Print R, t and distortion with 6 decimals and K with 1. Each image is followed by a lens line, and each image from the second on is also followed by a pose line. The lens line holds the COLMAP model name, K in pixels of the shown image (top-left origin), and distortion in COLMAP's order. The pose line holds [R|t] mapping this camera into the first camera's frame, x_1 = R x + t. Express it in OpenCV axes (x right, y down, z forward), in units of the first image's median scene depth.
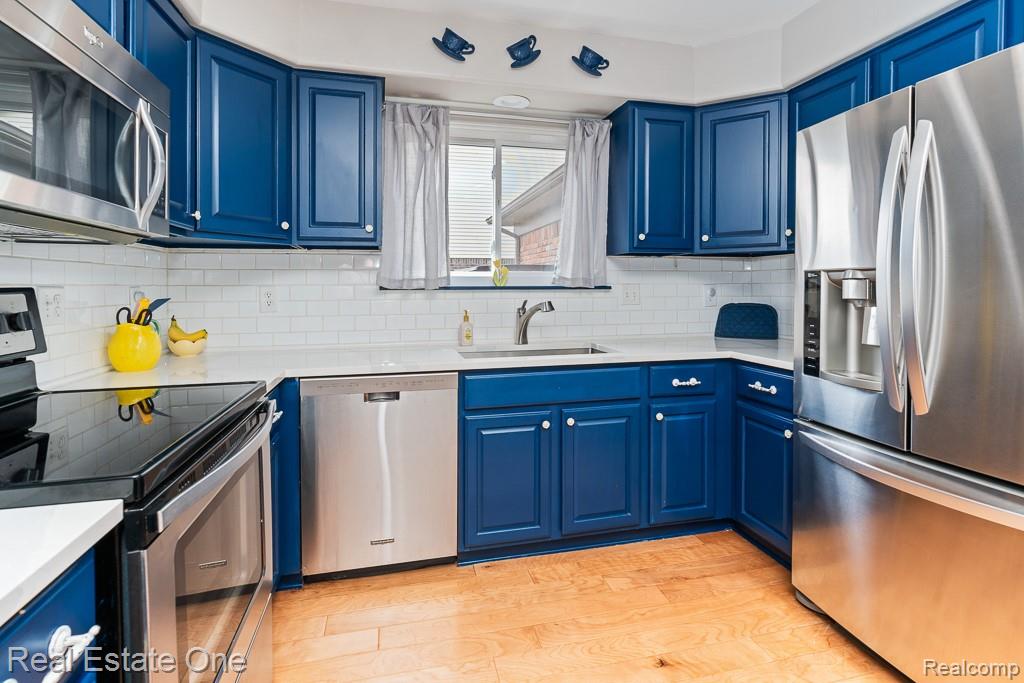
lens RADIAL K [[507.2, 0, 512.2], [0, 507.2, 293.7], [0, 0, 1]] dist [0.002661, -0.000287]
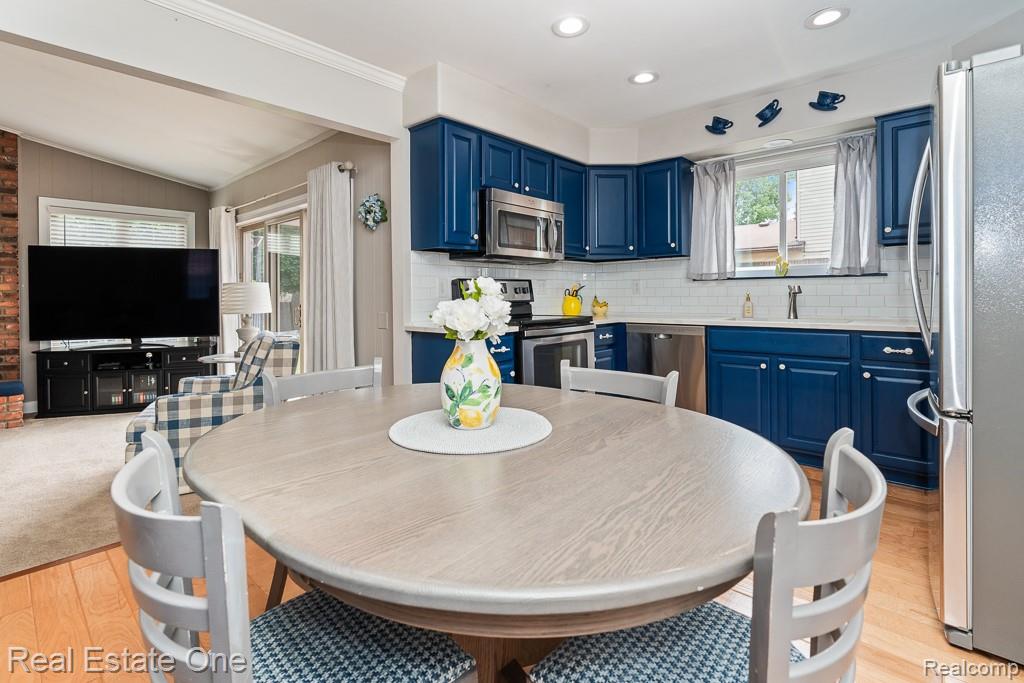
lens RADIAL K [[471.2, 0, 511.4], [0, 471.2, 300.7], [0, 0, 1]] dist [-0.005081, 0.001667]
pose [[0.553089, 0.006747, -0.833095, 0.701122], [-0.006917, 0.999970, 0.003506, 0.056592], [0.833093, 0.003823, 0.553119, -0.335767]]
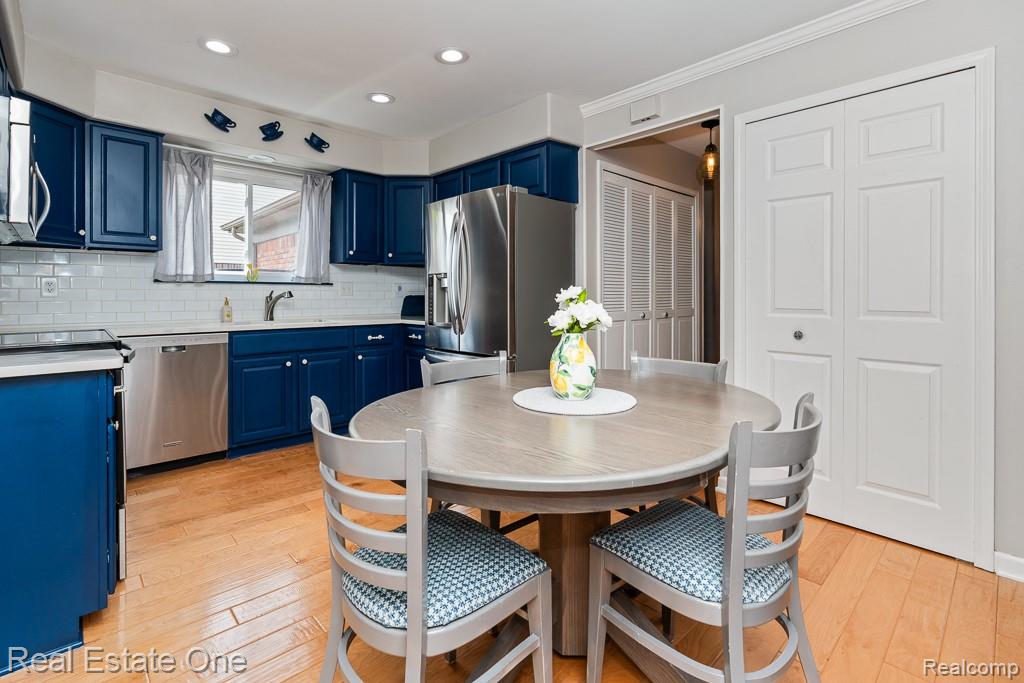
lens RADIAL K [[471.2, 0, 504.5], [0, 471.2, 305.4], [0, 0, 1]] dist [-0.005081, 0.001667]
pose [[0.872288, -0.006003, 0.488956, -0.059687], [0.000595, 0.999937, 0.011215, 0.043275], [-0.488993, -0.009491, 0.872236, -0.591754]]
